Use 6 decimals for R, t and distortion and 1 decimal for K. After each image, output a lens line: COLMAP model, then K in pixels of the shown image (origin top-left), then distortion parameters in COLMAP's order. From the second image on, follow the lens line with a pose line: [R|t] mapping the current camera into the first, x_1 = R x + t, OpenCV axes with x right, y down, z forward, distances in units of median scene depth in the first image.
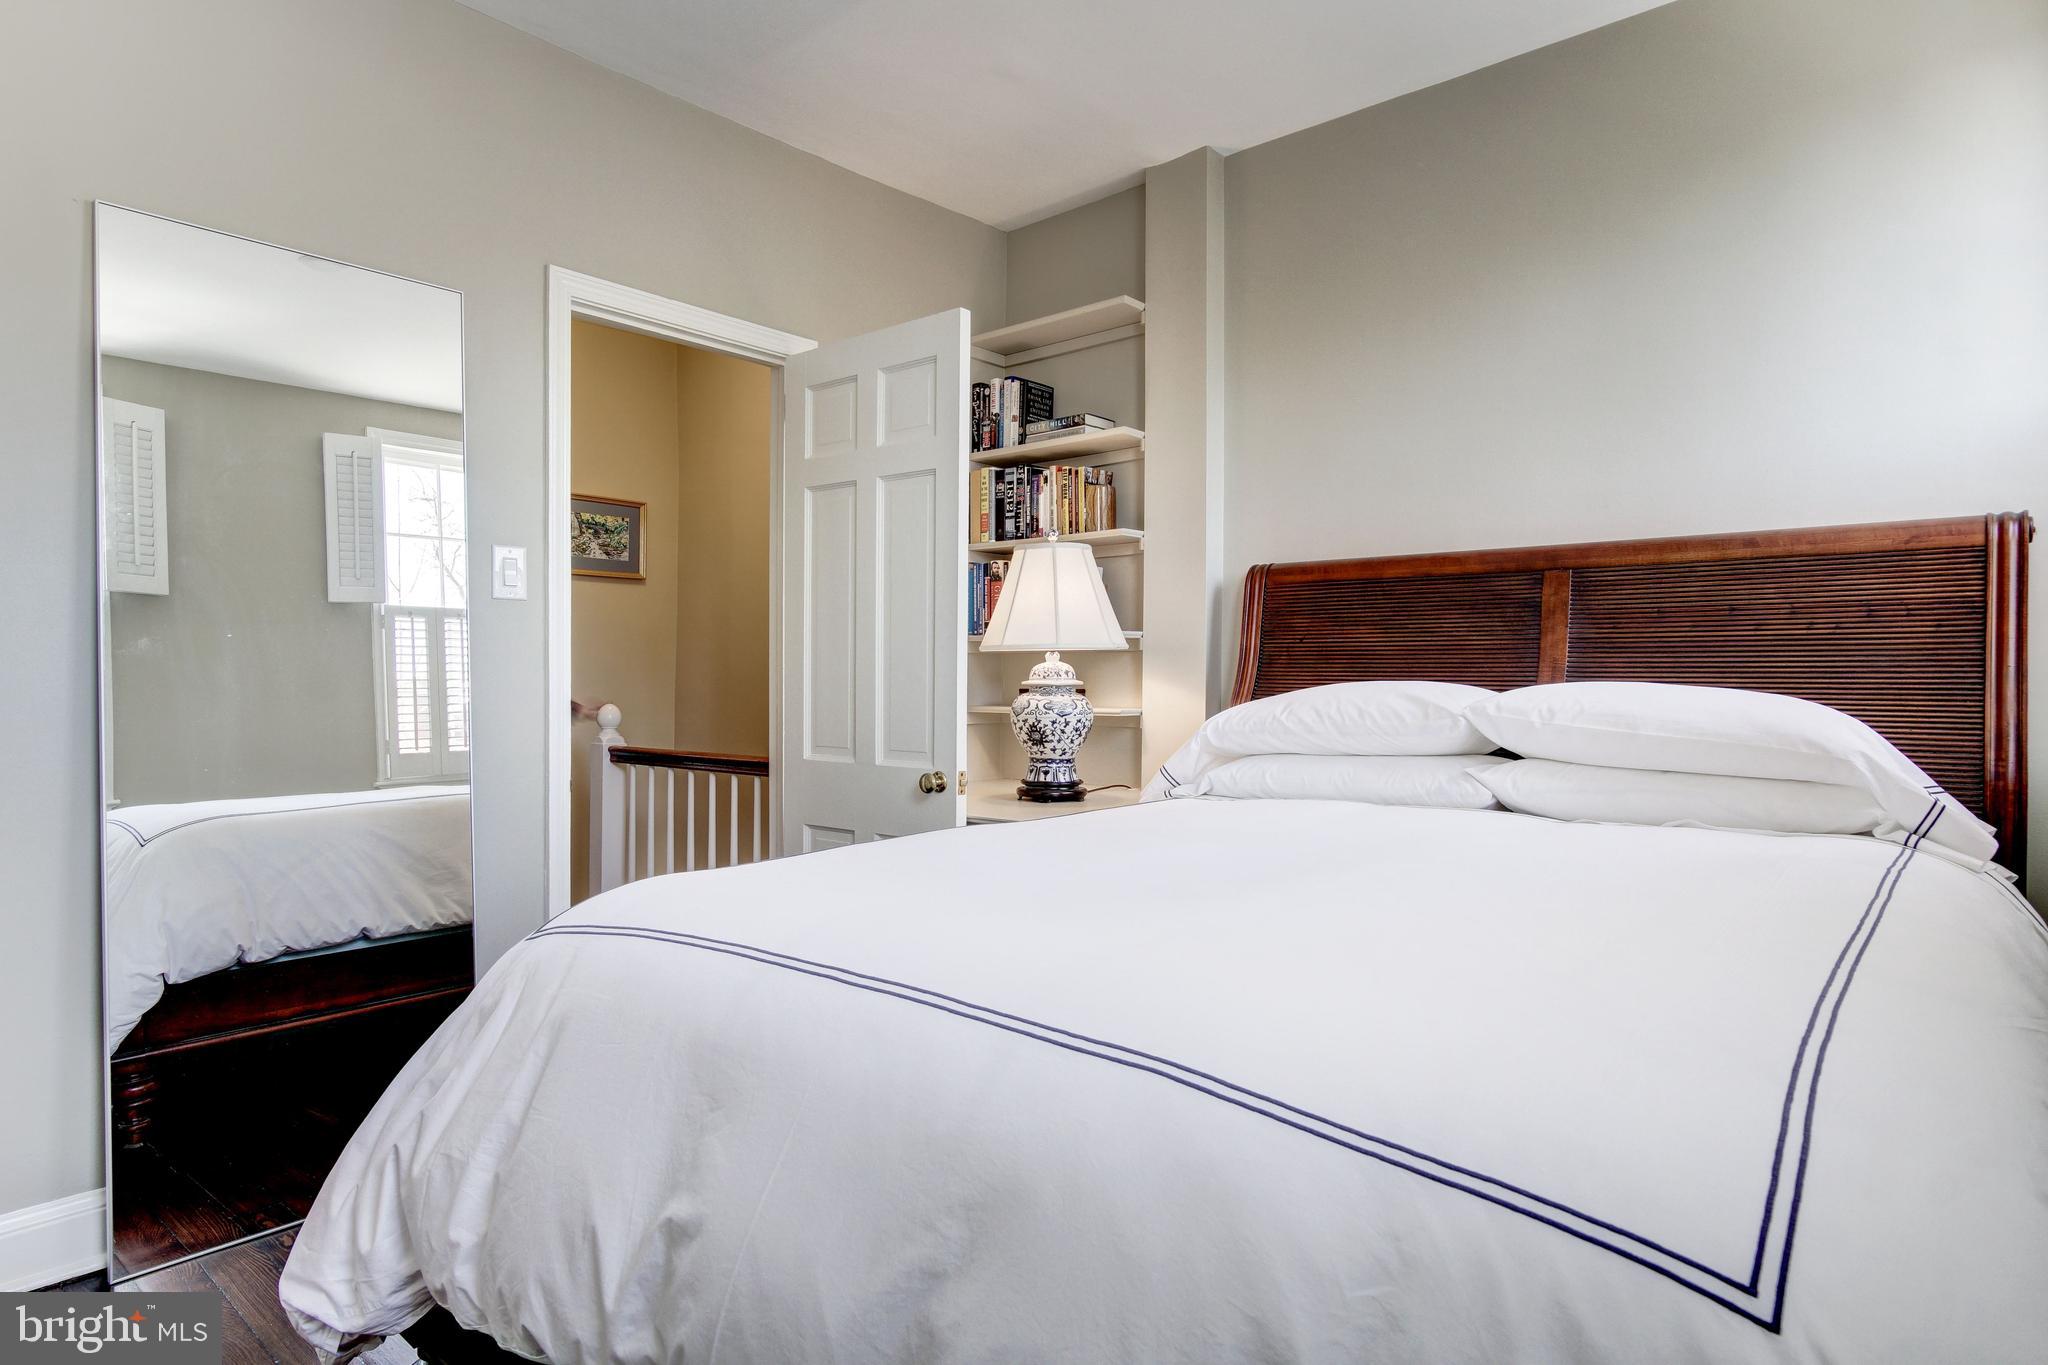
lens RADIAL K [[1091.6, 0, 1021.4], [0, 1091.6, 687.3], [0, 0, 1]] dist [-0.021191, 0.008198]
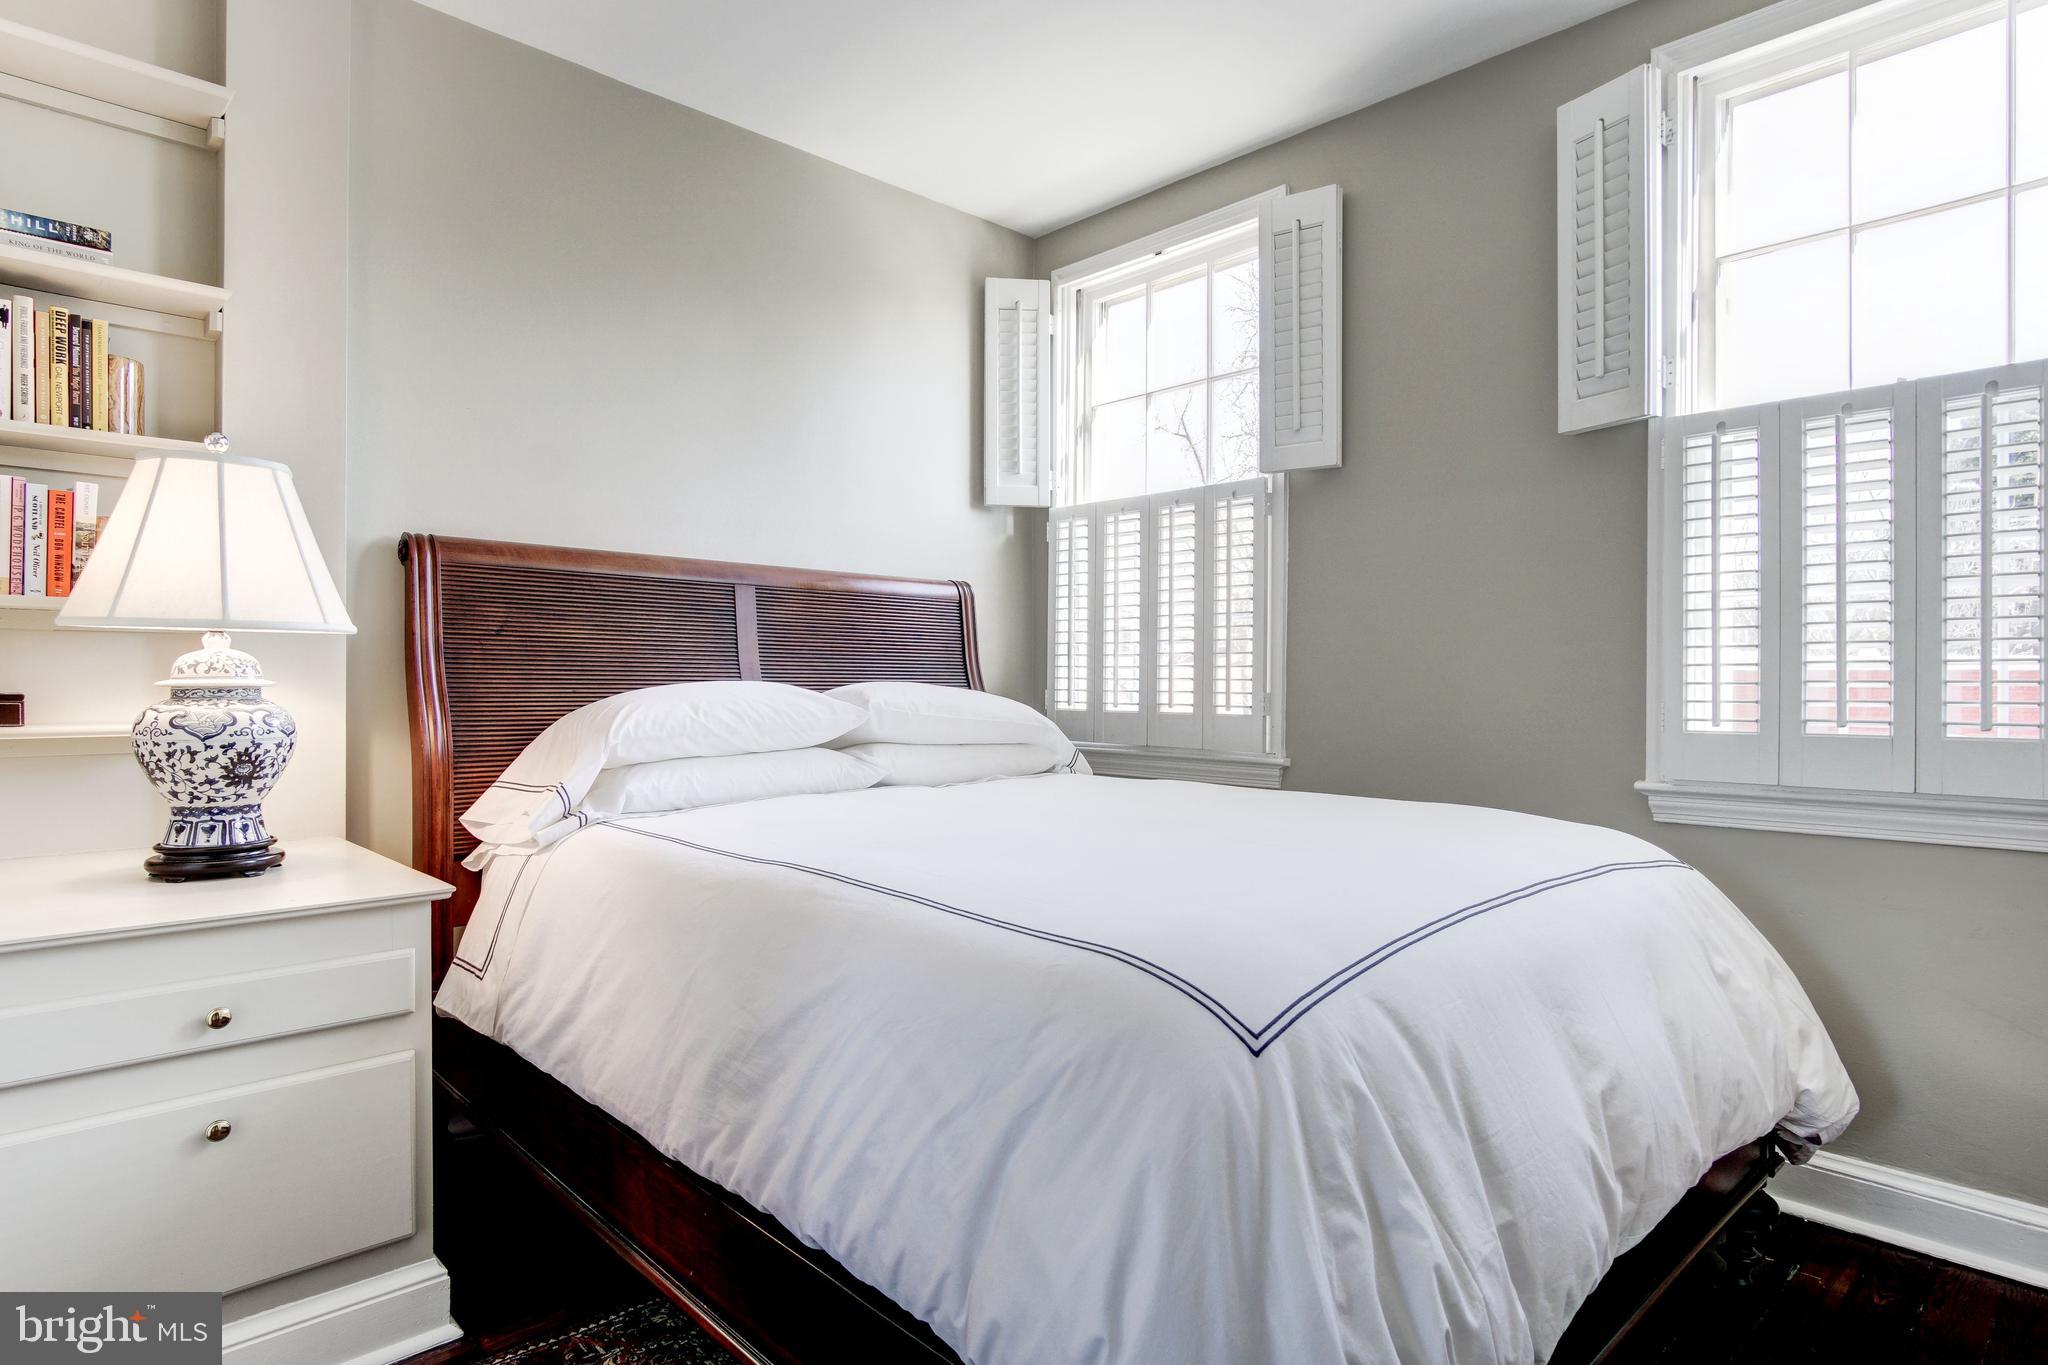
lens RADIAL K [[1091.6, 0, 1021.4], [0, 1091.6, 687.3], [0, 0, 1]] dist [-0.021191, 0.008198]
pose [[0.114386, -0.008694, 0.993398, -0.543595], [0.001657, 0.999962, 0.008561, -0.006366], [-0.993435, 0.000667, 0.114397, 0.496035]]
